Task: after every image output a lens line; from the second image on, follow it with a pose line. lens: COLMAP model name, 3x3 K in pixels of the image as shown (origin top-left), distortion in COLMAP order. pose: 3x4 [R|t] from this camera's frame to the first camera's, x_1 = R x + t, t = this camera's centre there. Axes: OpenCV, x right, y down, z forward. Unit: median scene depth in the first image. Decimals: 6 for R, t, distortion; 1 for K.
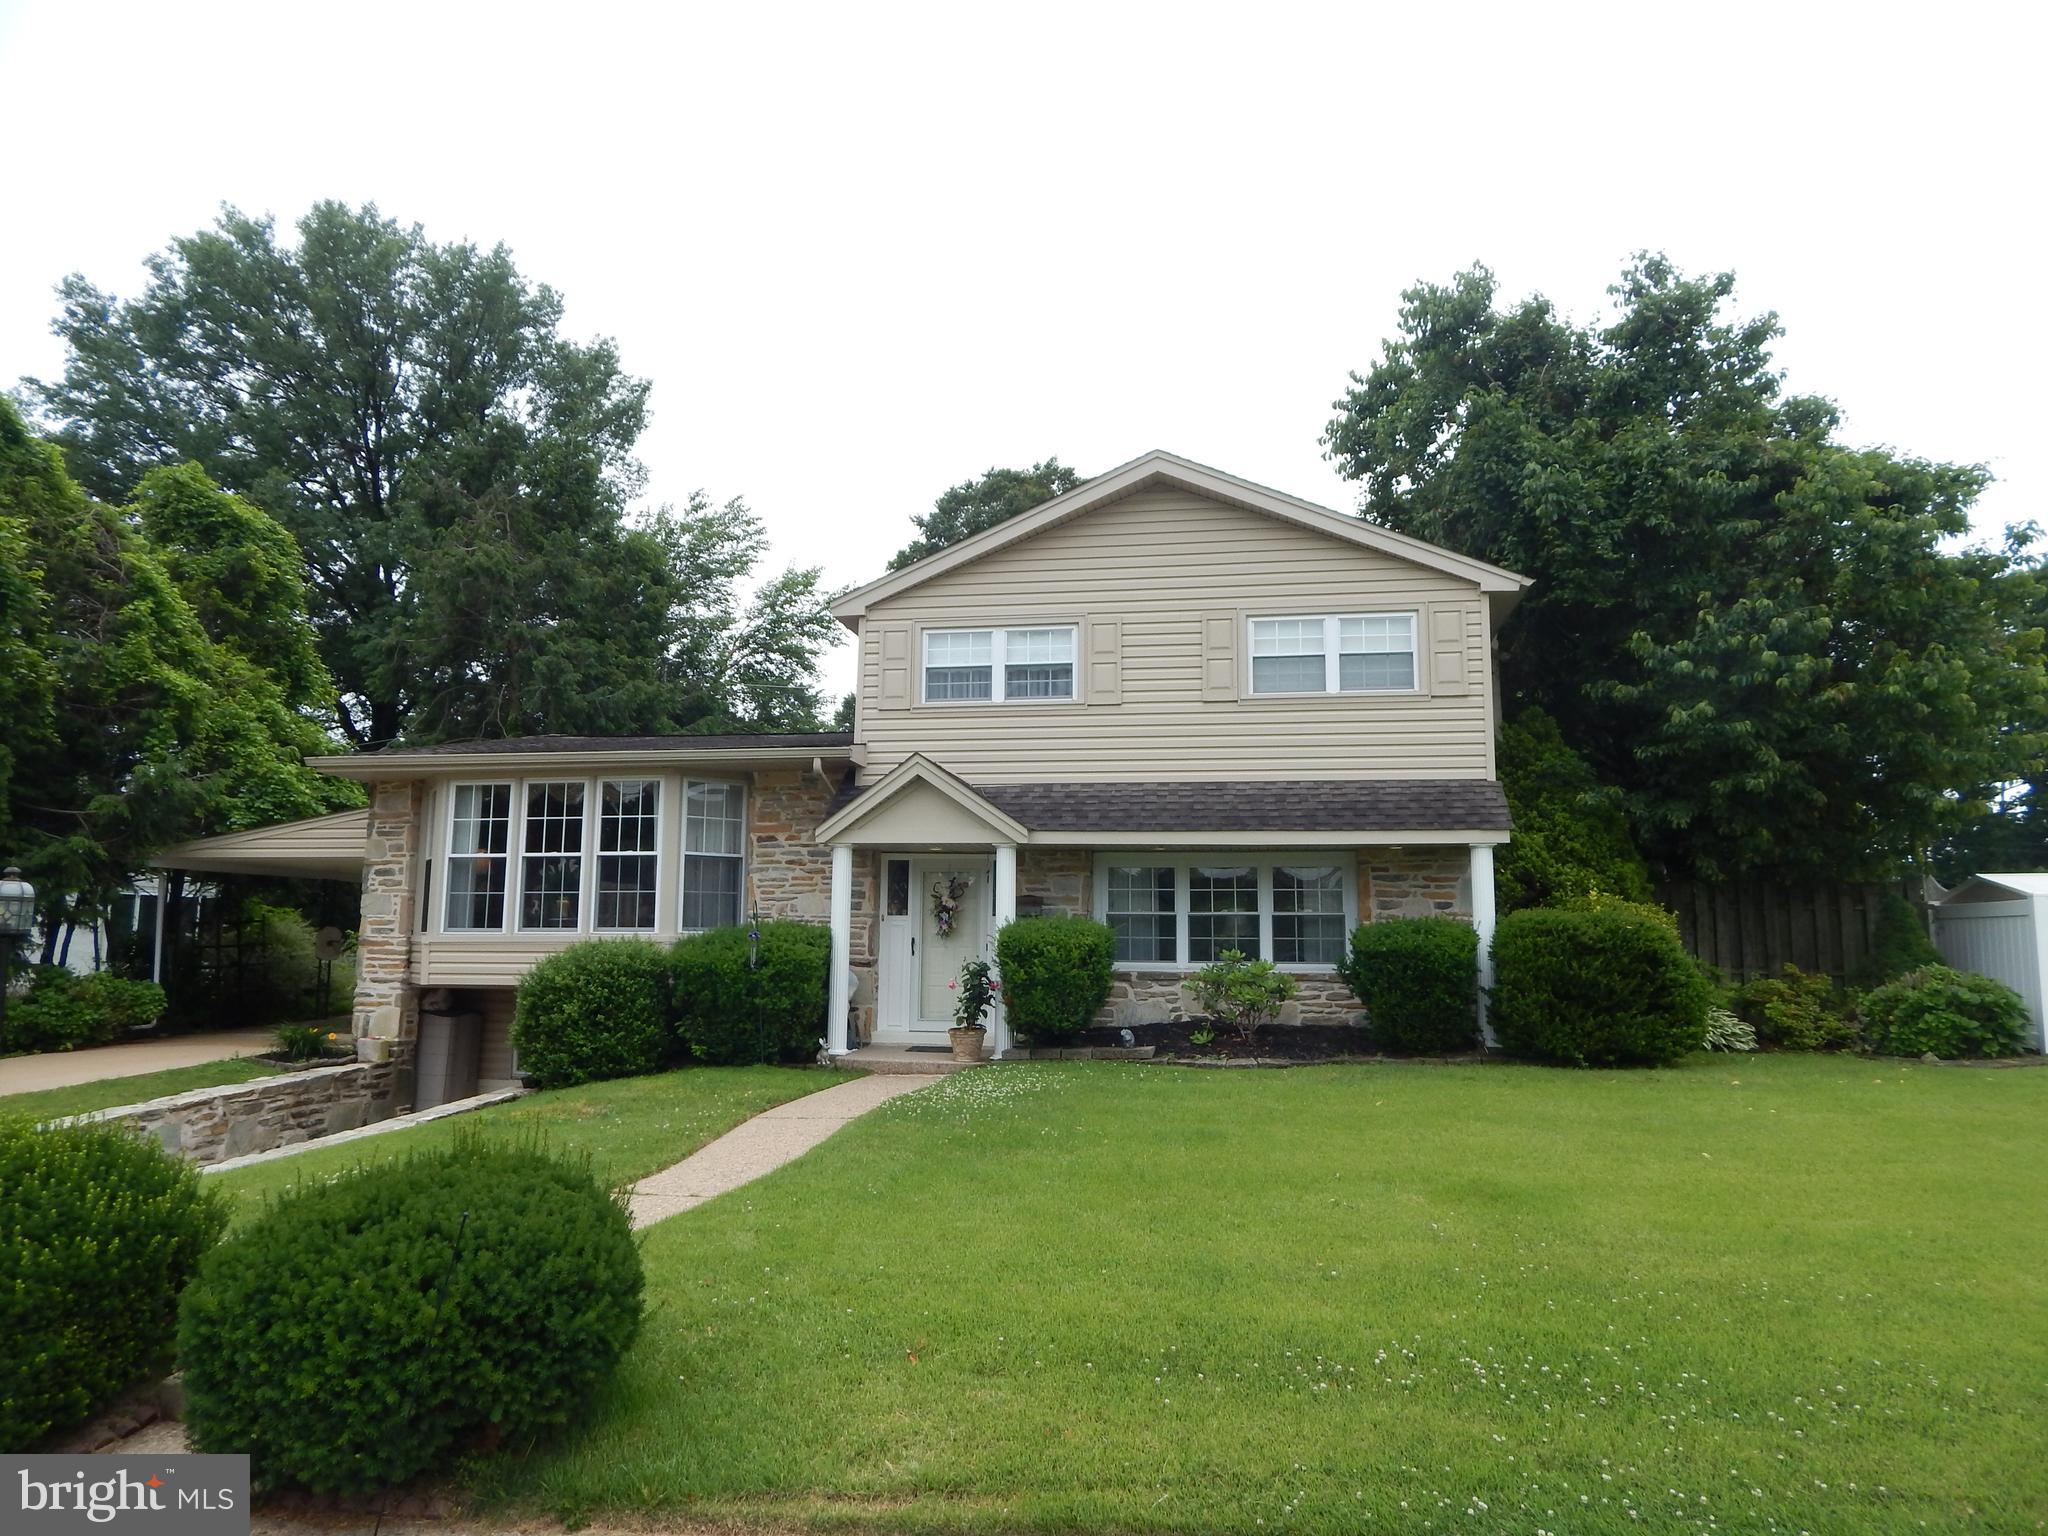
lens RADIAL K [[1304.1, 0, 1024.2], [0, 1304.1, 699.1], [0, 0, 1]] dist [-0.057872, 0.000496]
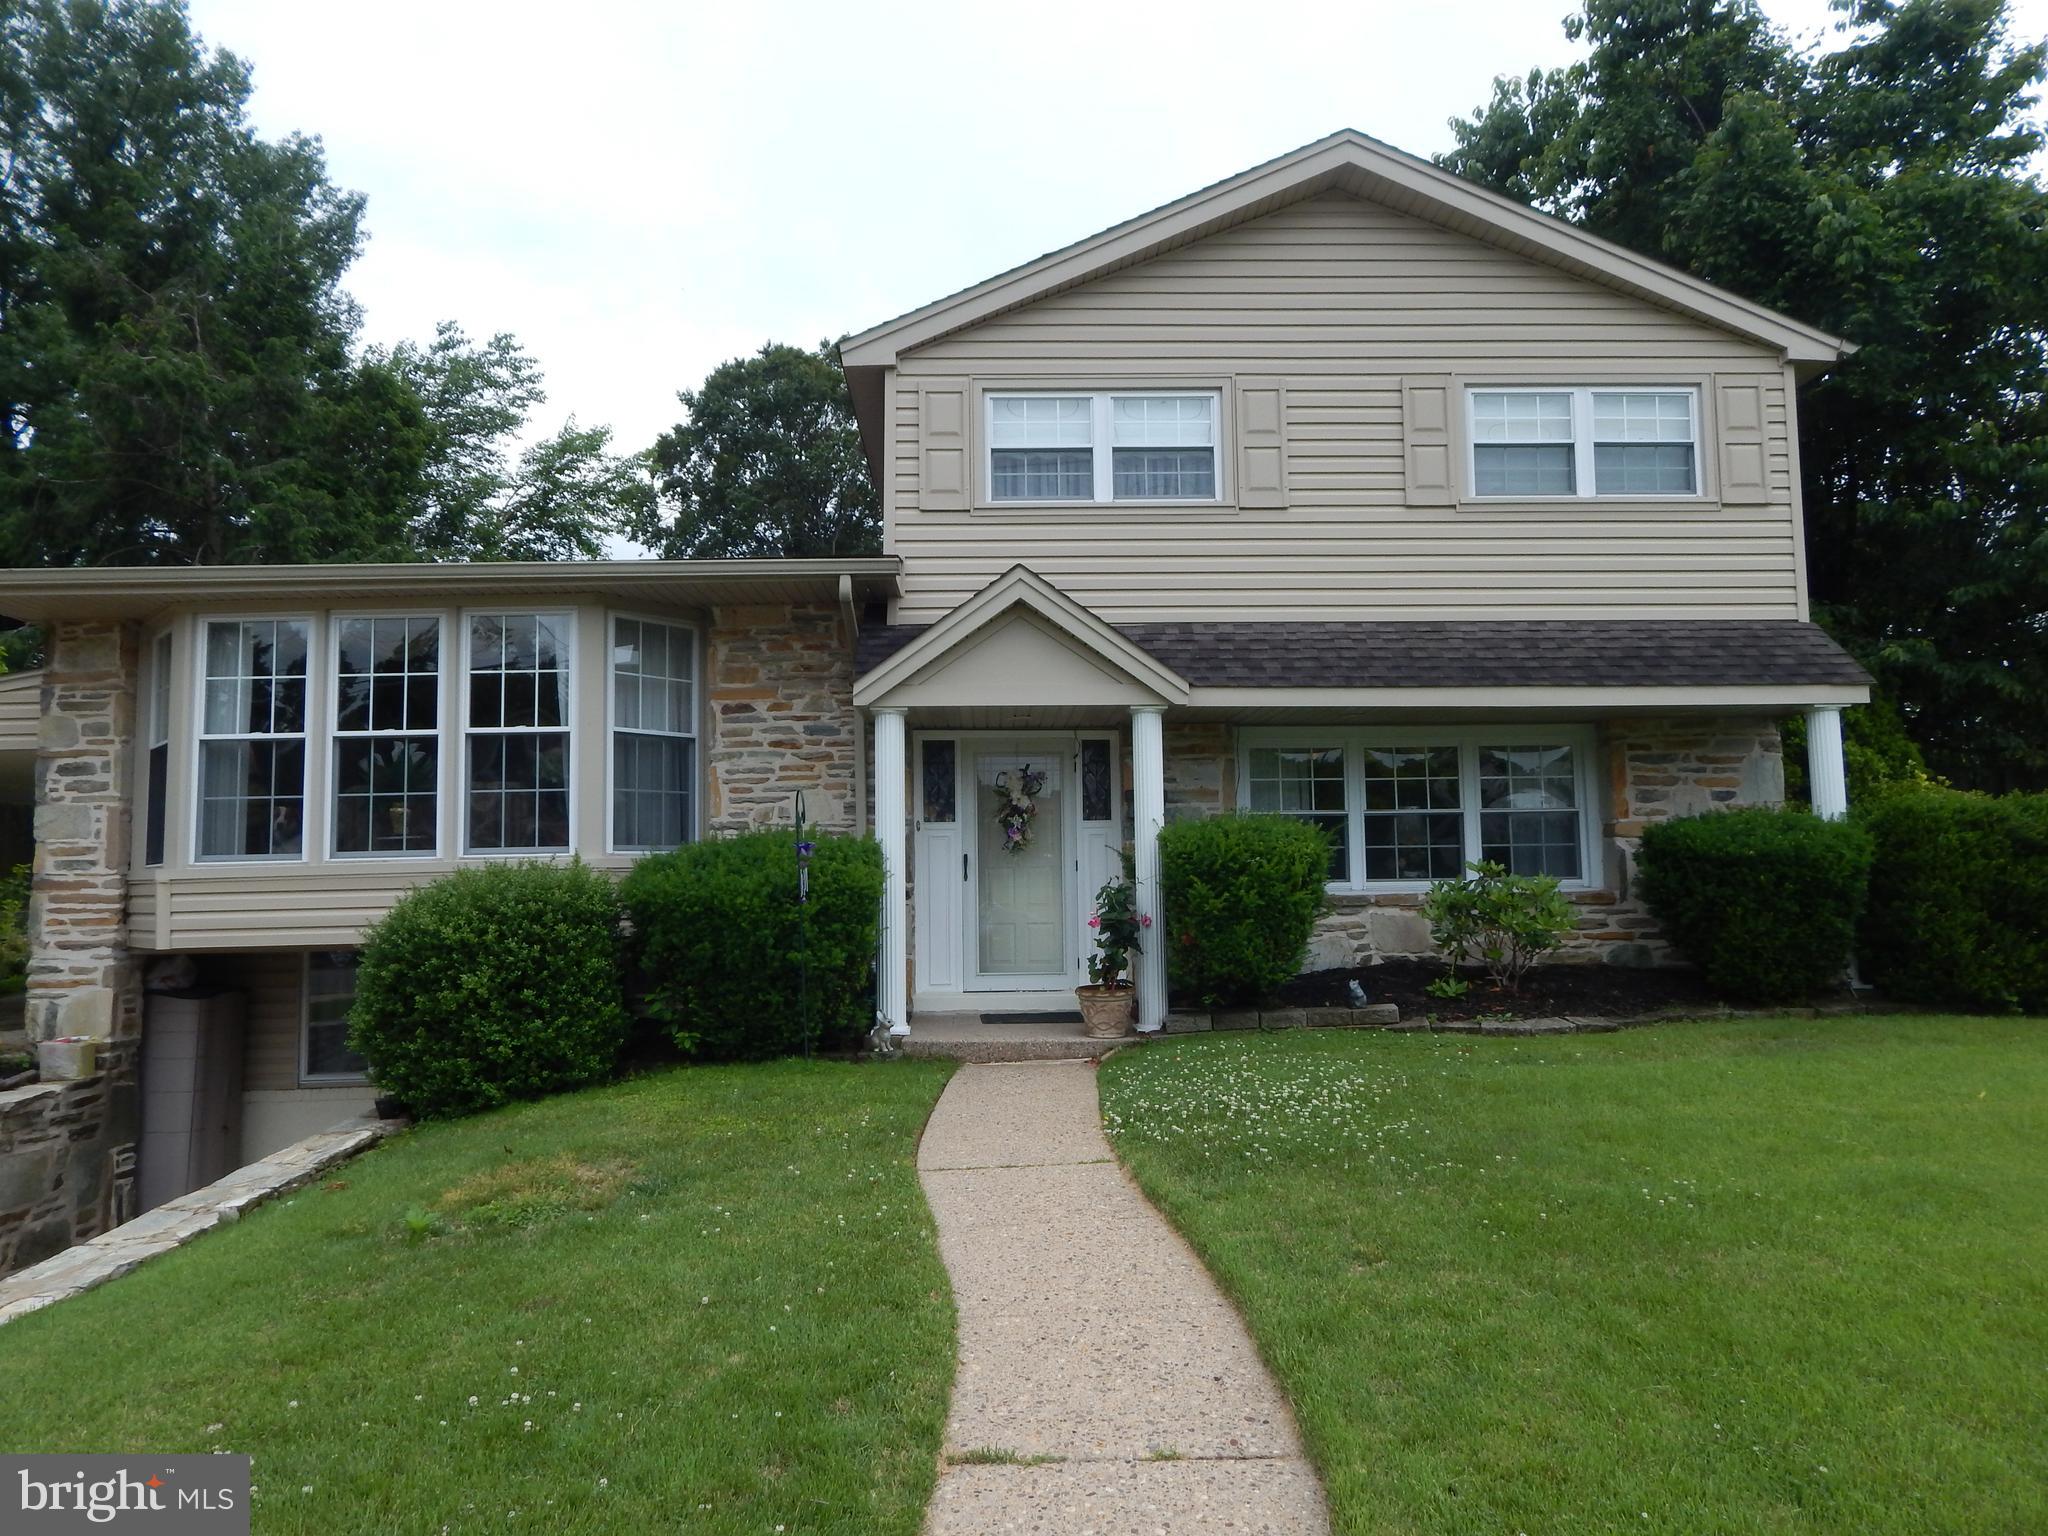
lens RADIAL K [[1358.2, 0, 1015.4], [0, 1358.2, 731.0], [0, 0, 1]] dist [-0.019597, -0.003516]
pose [[0.981901, 0.000018, 0.189393, -0.195942], [-0.014220, 0.997184, 0.073632, 0.068667], [-0.188858, -0.074993, 0.979137, 0.316506]]
